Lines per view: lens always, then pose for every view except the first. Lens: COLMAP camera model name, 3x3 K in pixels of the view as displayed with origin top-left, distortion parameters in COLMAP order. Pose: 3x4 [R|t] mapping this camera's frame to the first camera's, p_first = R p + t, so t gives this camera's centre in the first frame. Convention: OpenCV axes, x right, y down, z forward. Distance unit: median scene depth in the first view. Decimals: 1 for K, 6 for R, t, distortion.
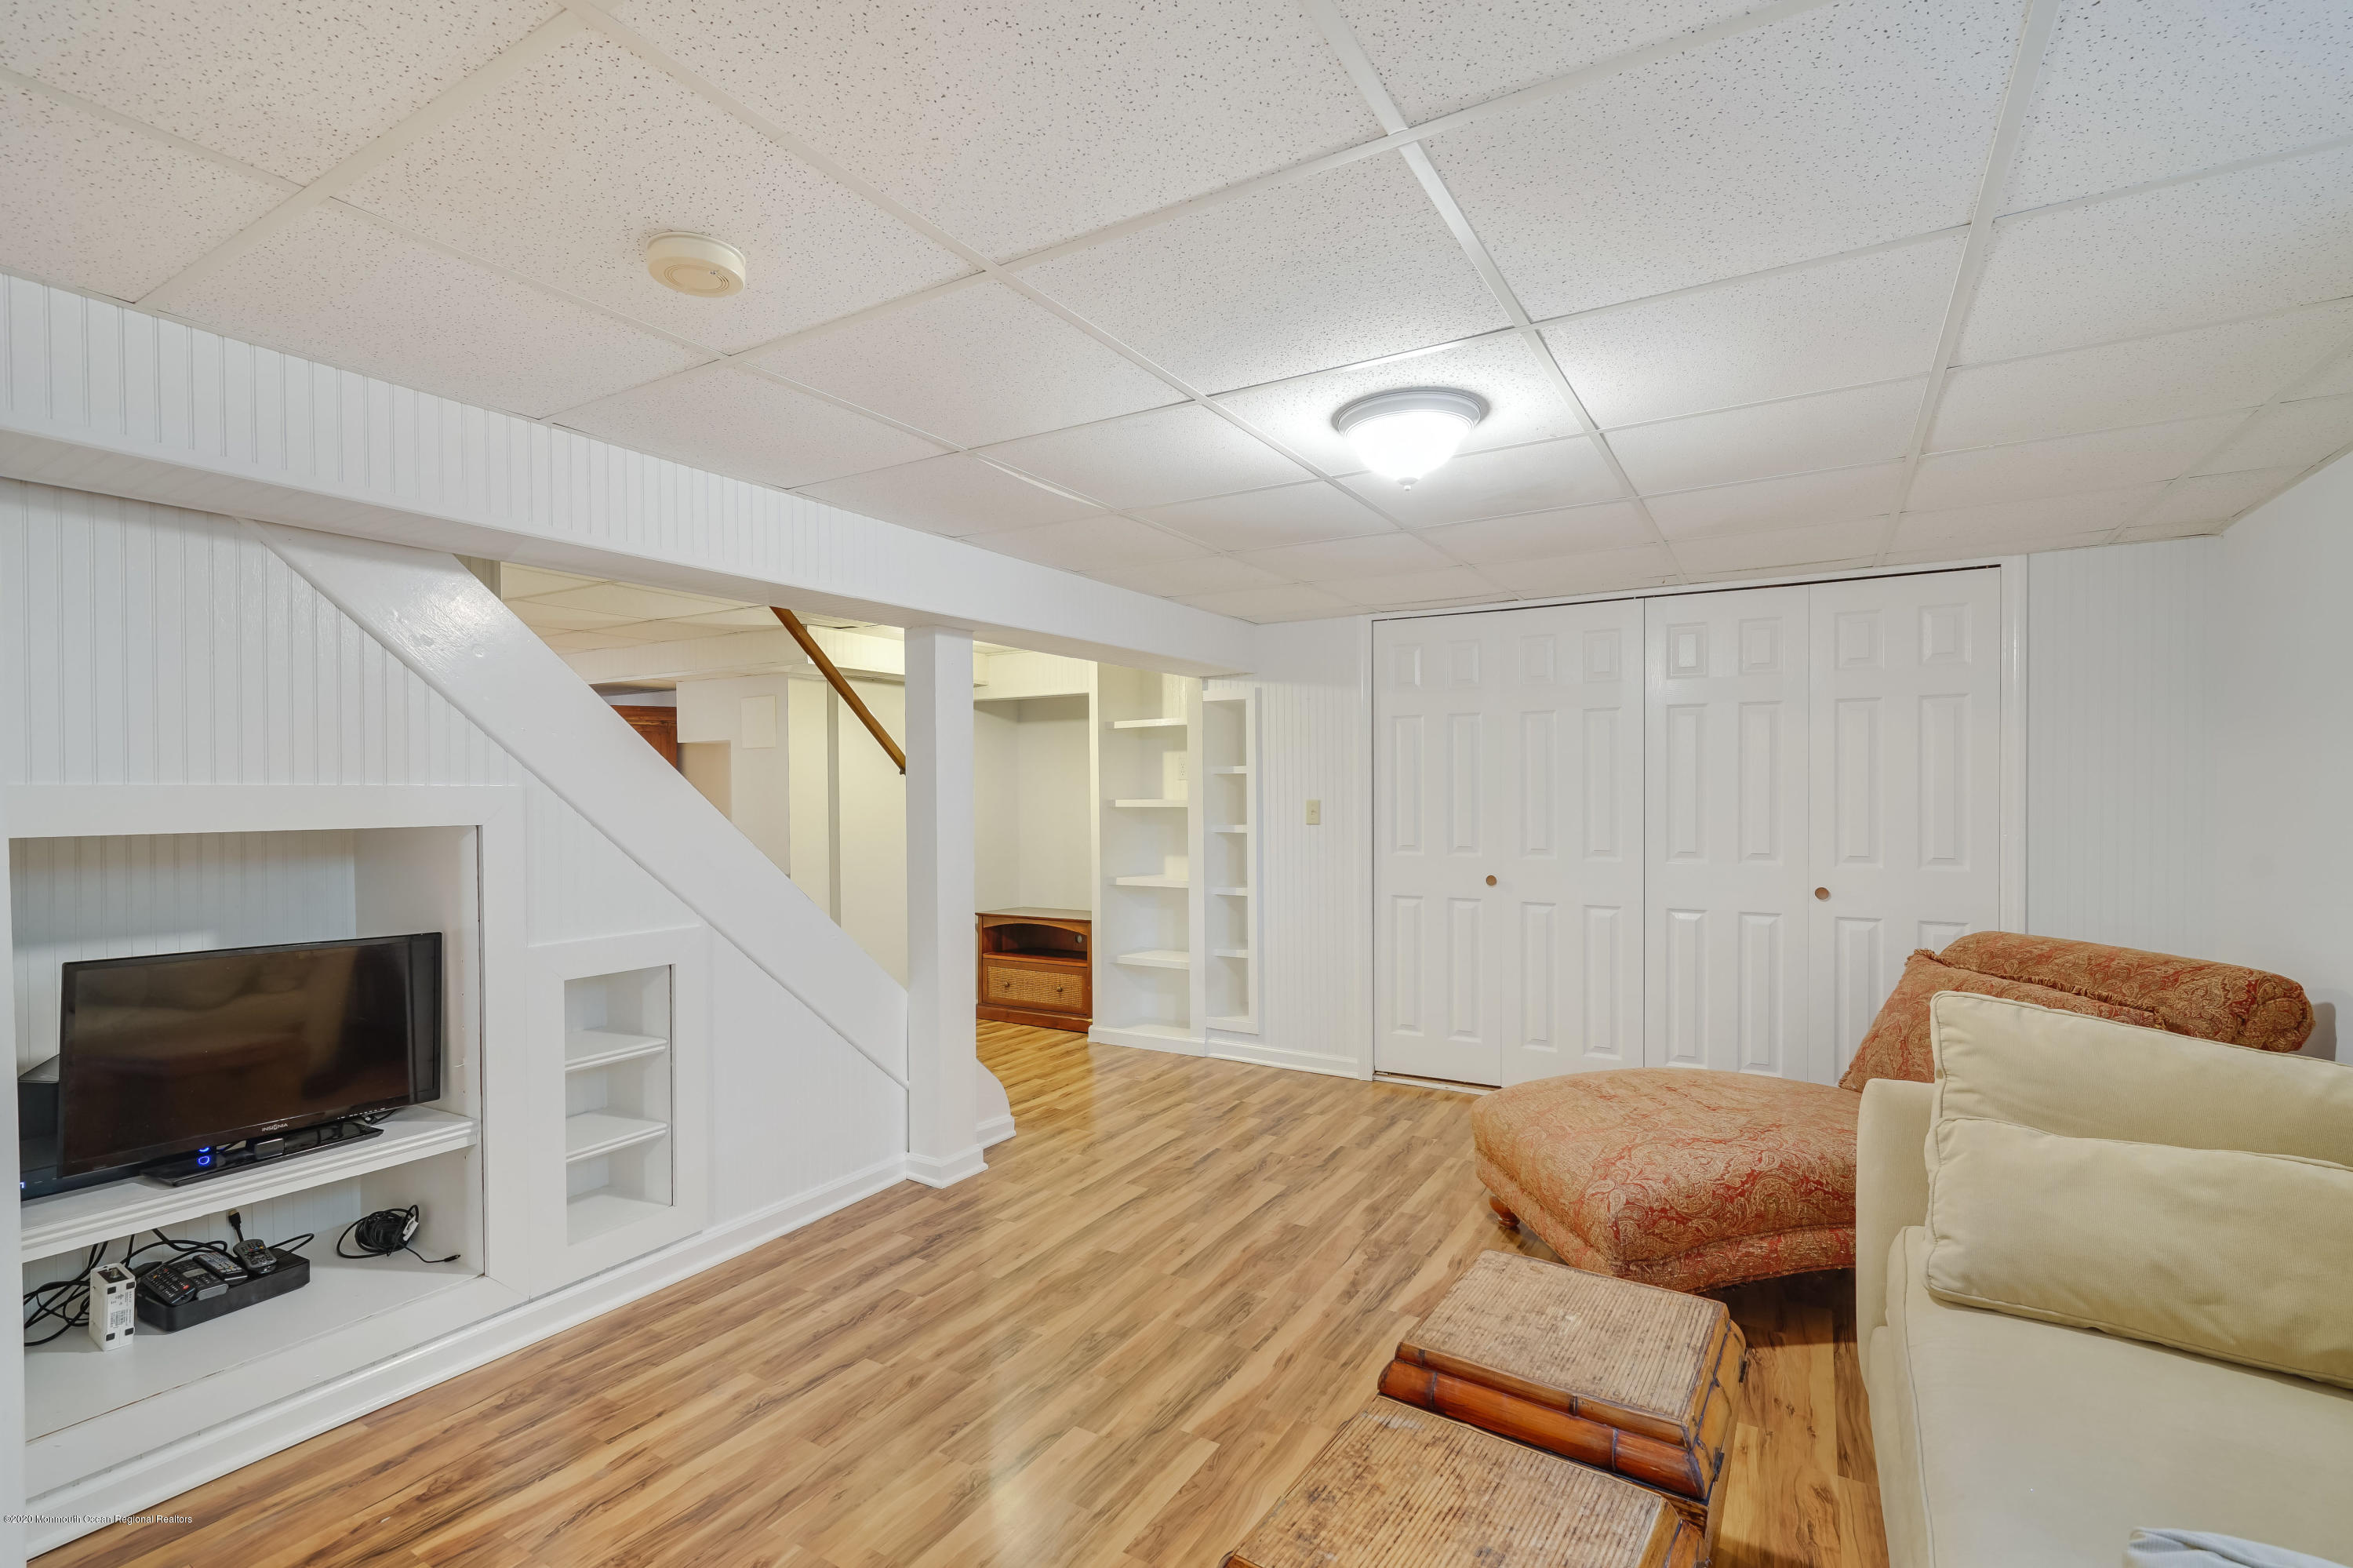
lens RADIAL K [[1059.2, 0, 1182.9], [0, 1059.2, 802.4], [0, 0, 1]] dist [-0.015679, 0.009820]
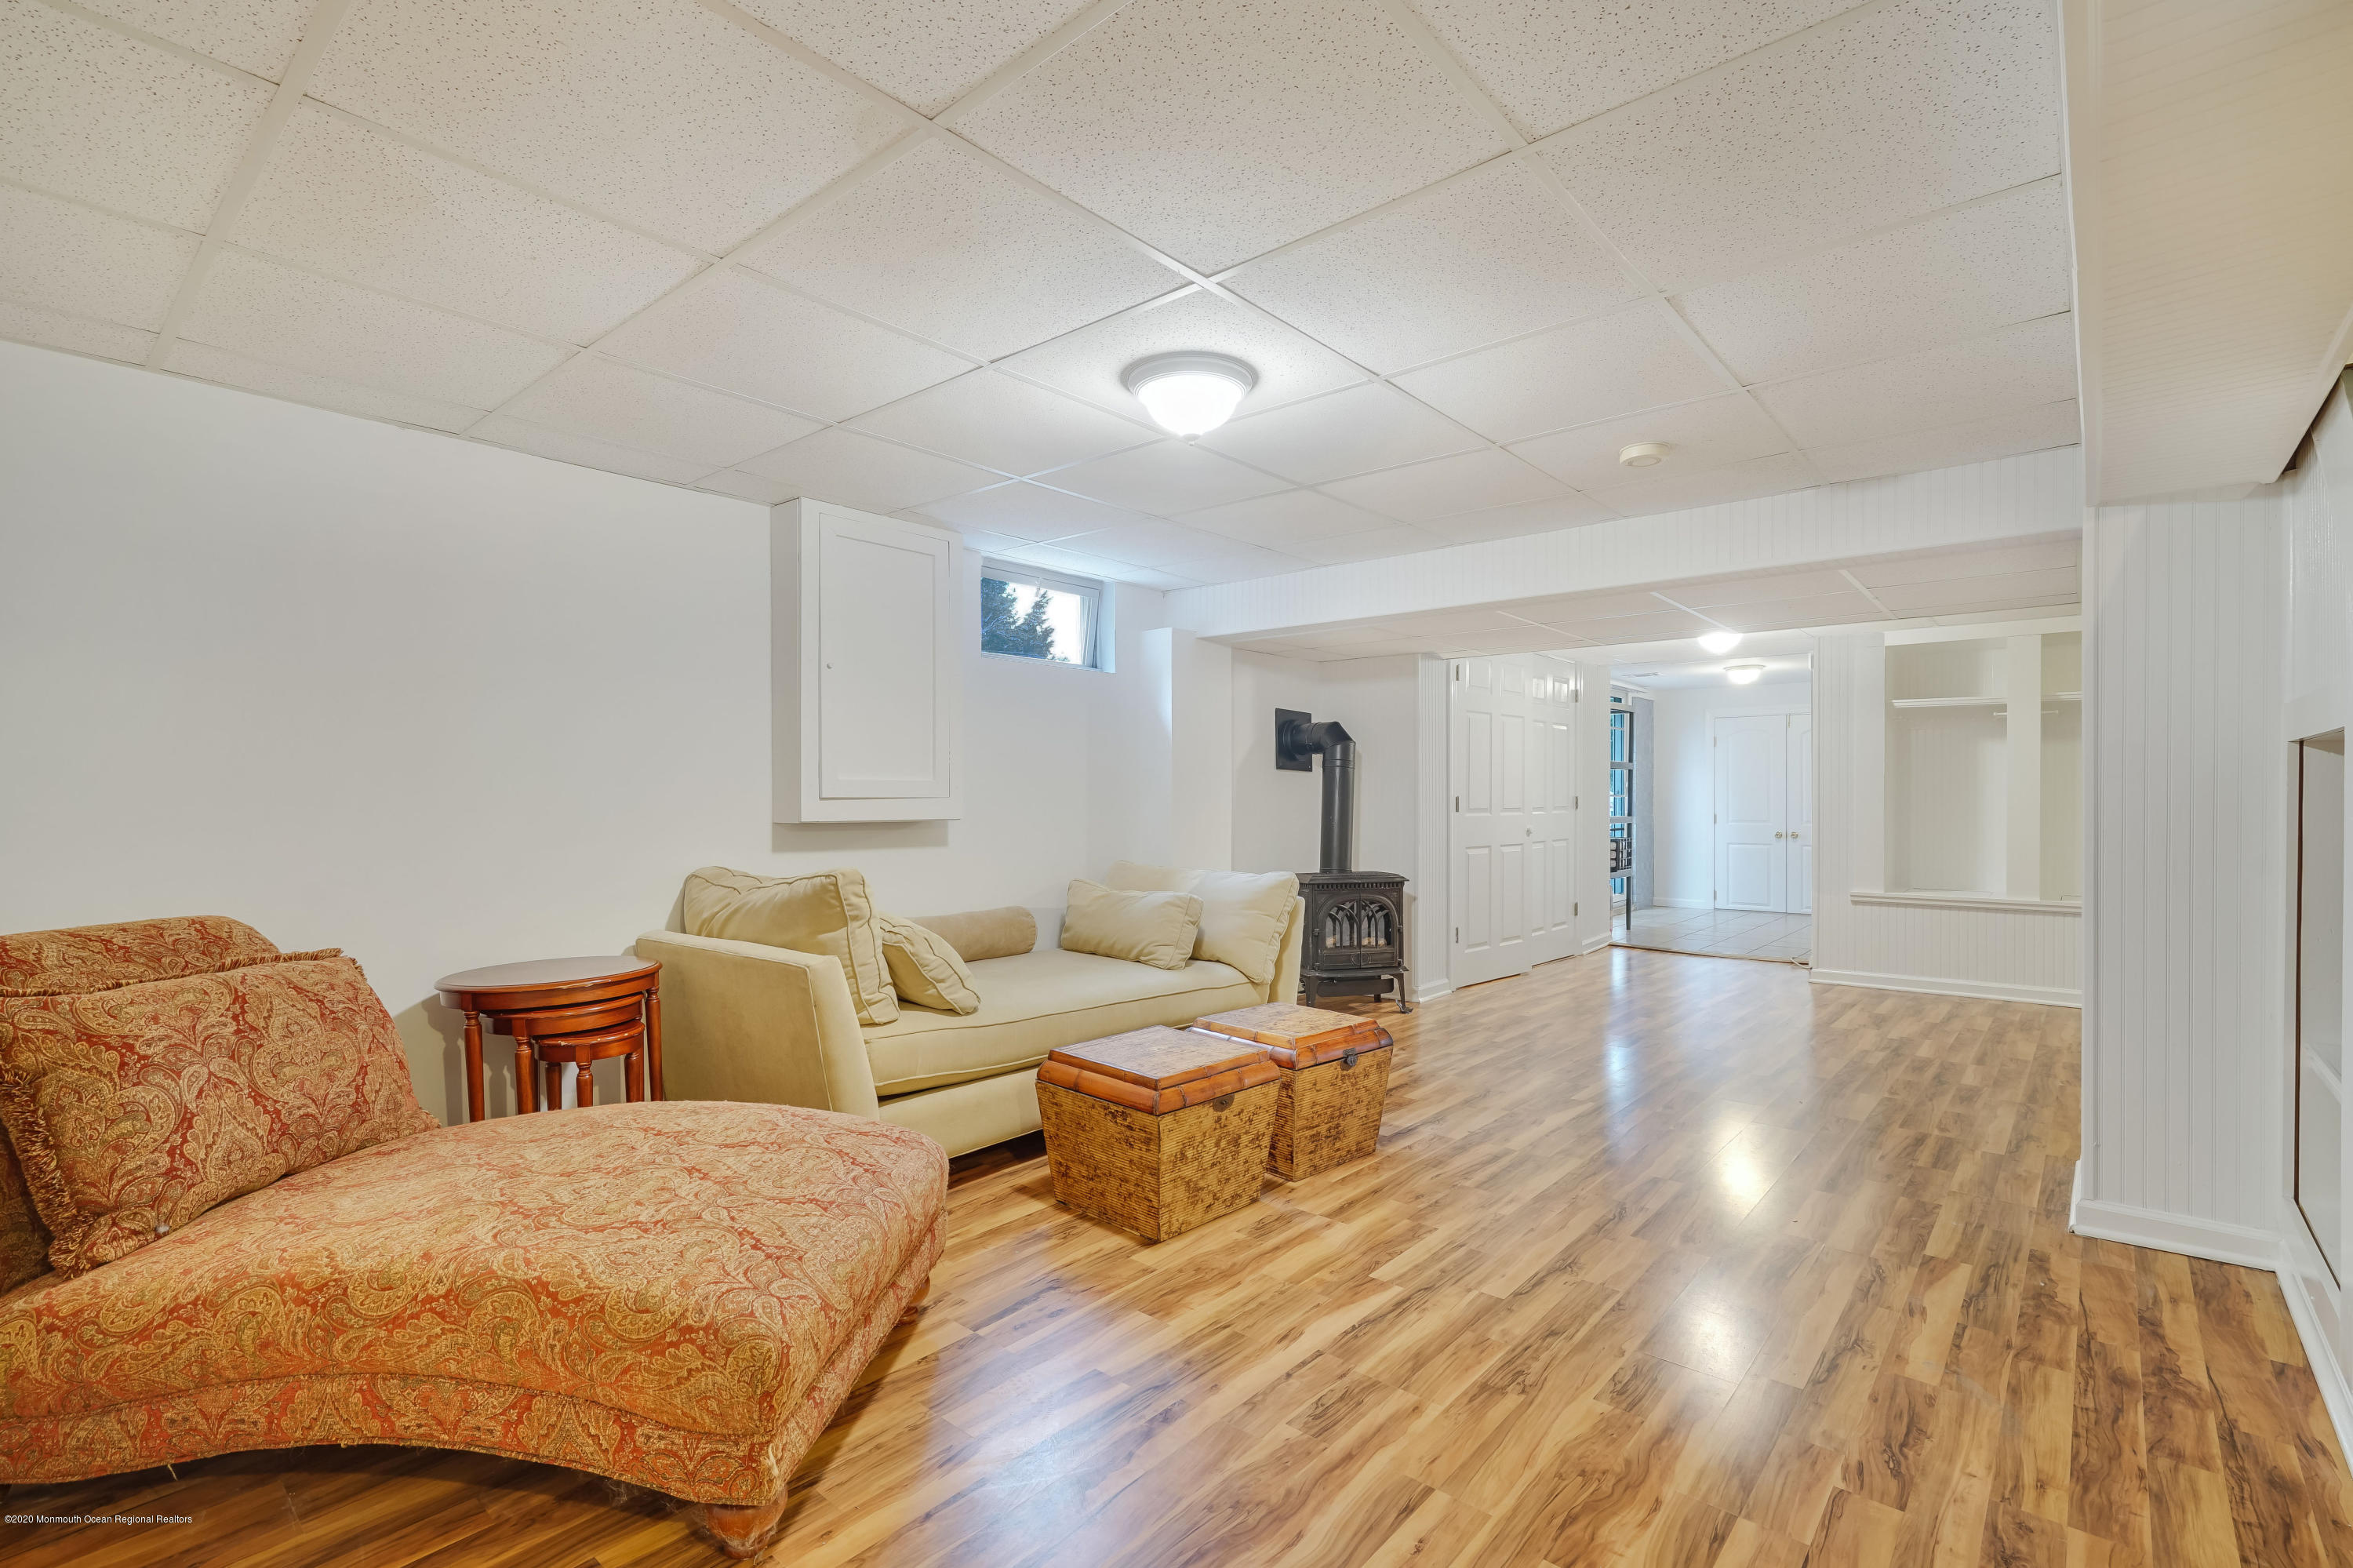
lens RADIAL K [[1059.2, 0, 1182.9], [0, 1059.2, 802.4], [0, 0, 1]] dist [-0.015679, 0.009820]
pose [[-0.984316, 0.005341, 0.176331, 0.022939], [0.008589, 0.999807, 0.017660, 0.051548], [-0.176203, 0.018898, -0.984172, 1.741595]]
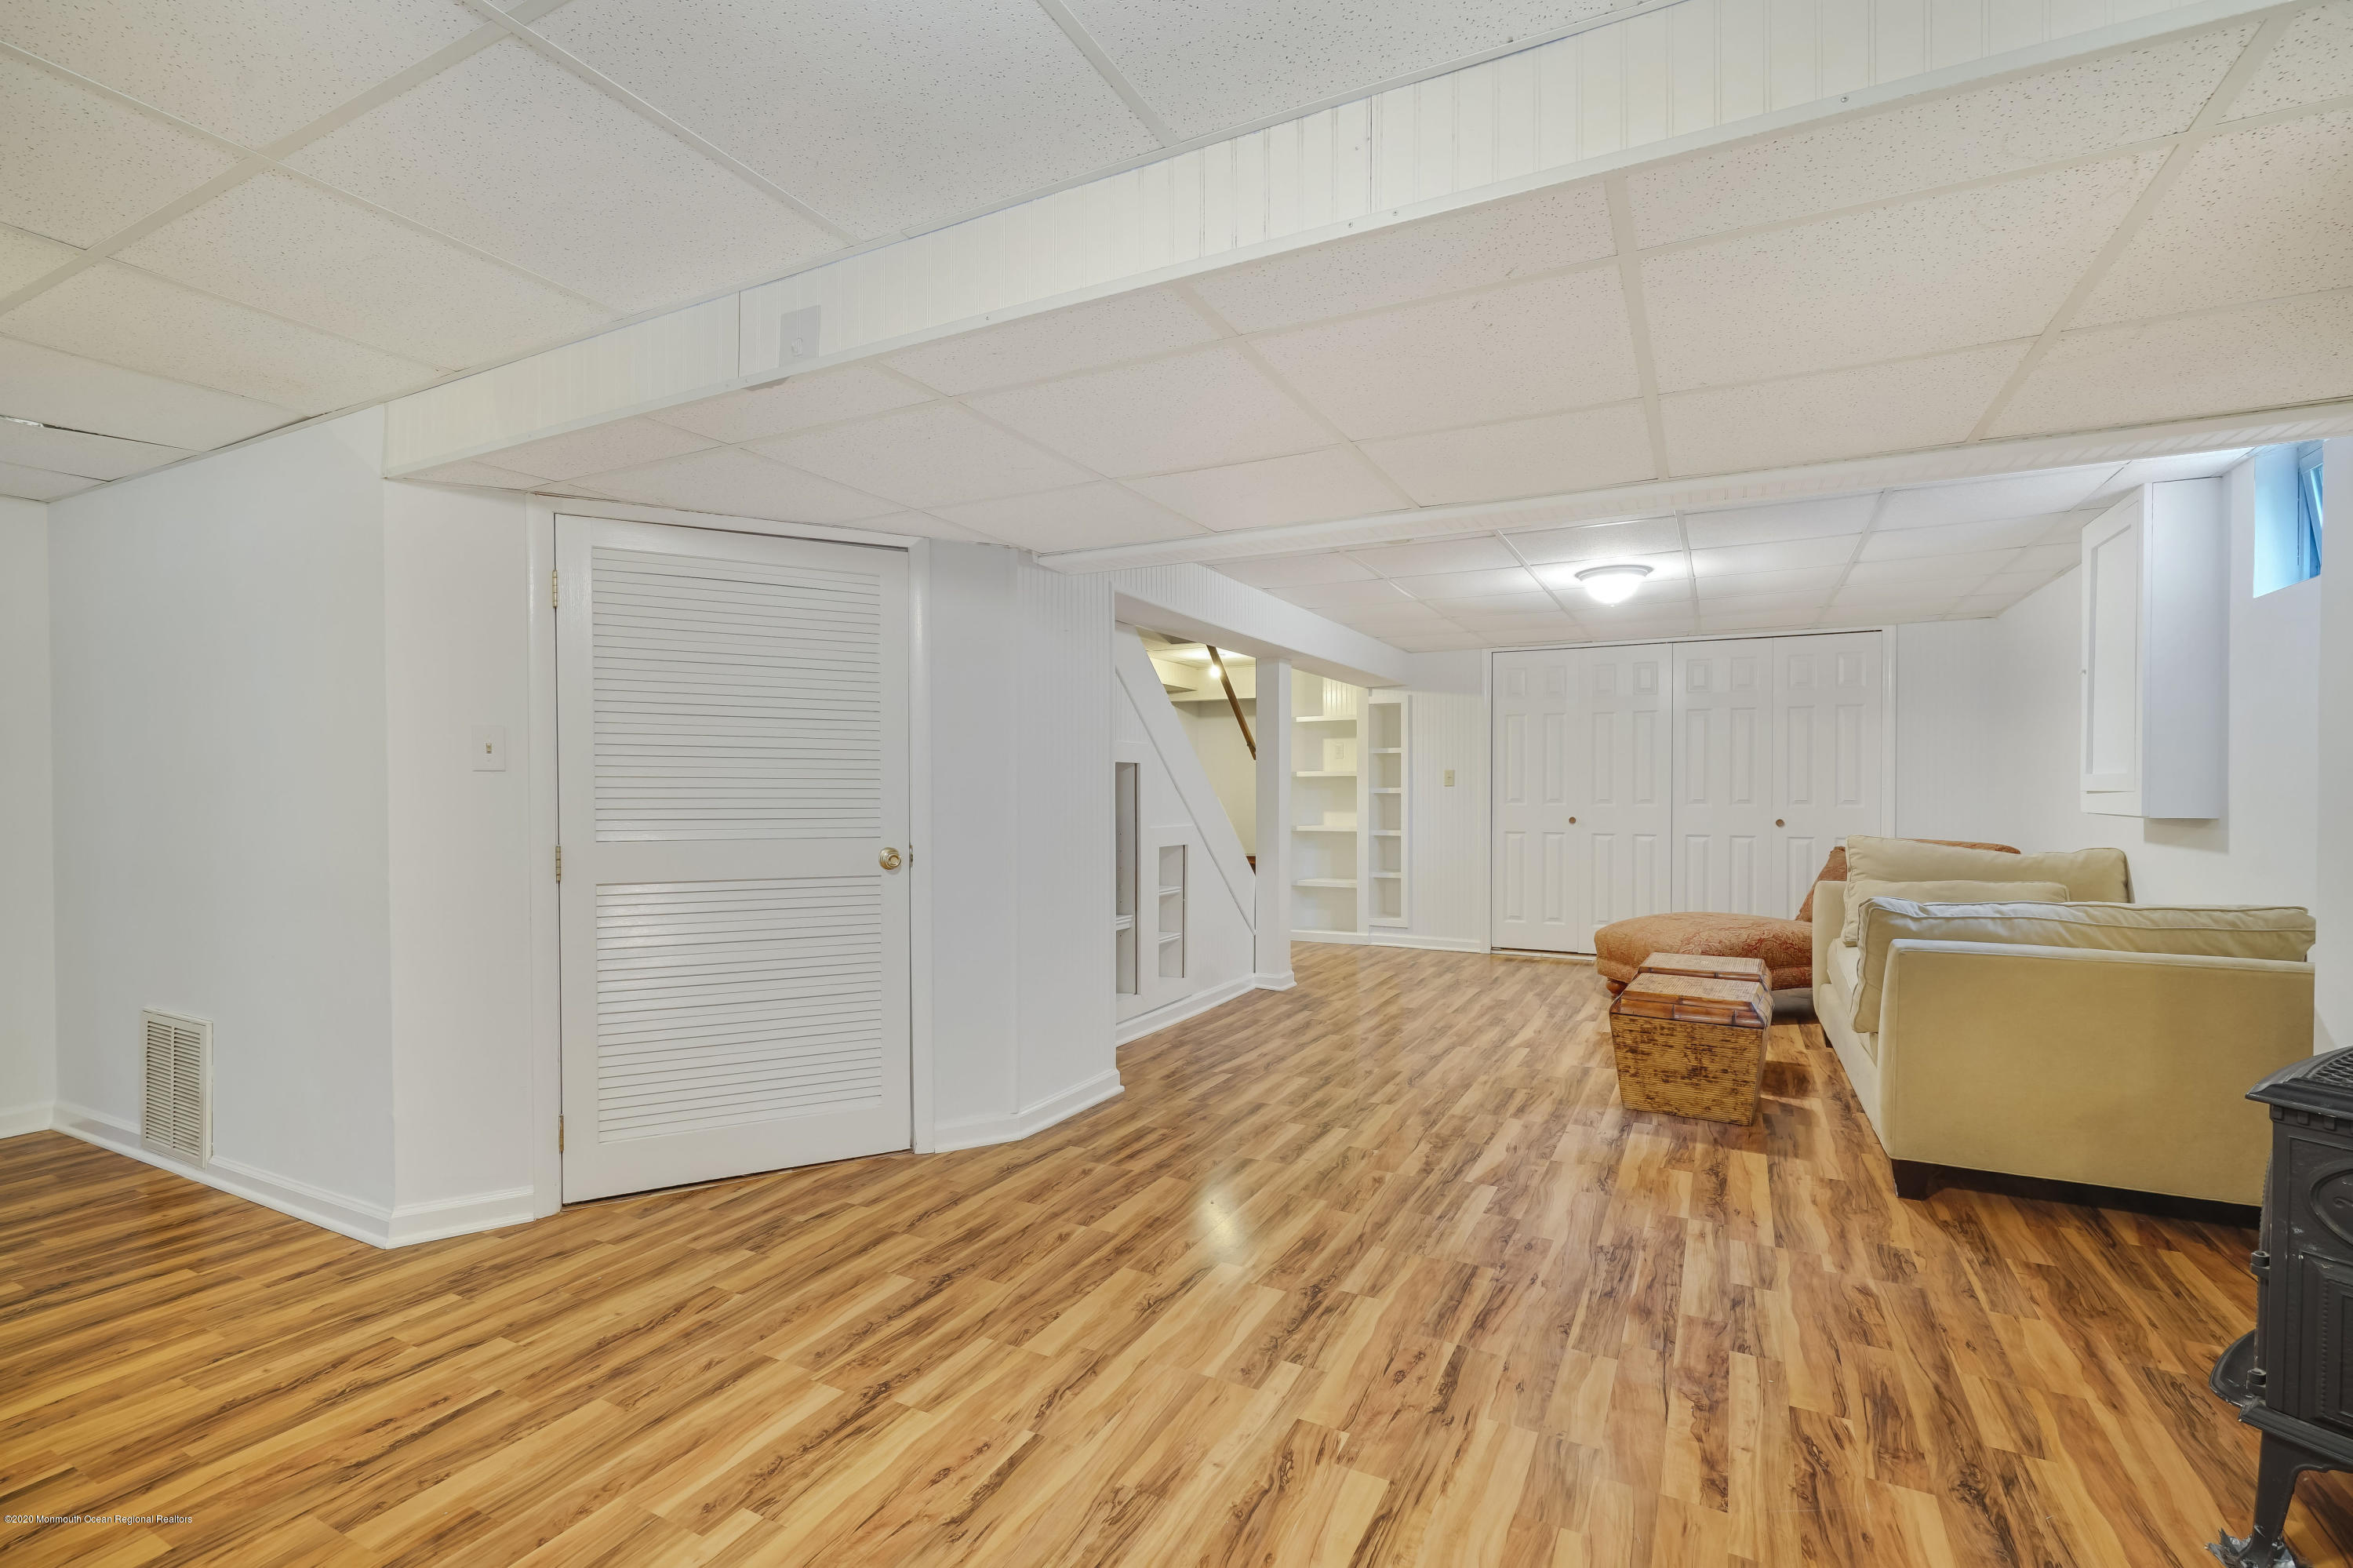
lens RADIAL K [[1059.2, 0, 1182.9], [0, 1059.2, 802.4], [0, 0, 1]] dist [-0.015679, 0.009820]
pose [[0.997932, 0.005006, 0.064076, -0.654643], [-0.004929, 0.999987, -0.001370, 0.088948], [-0.064082, 0.001051, 0.997944, -0.894079]]
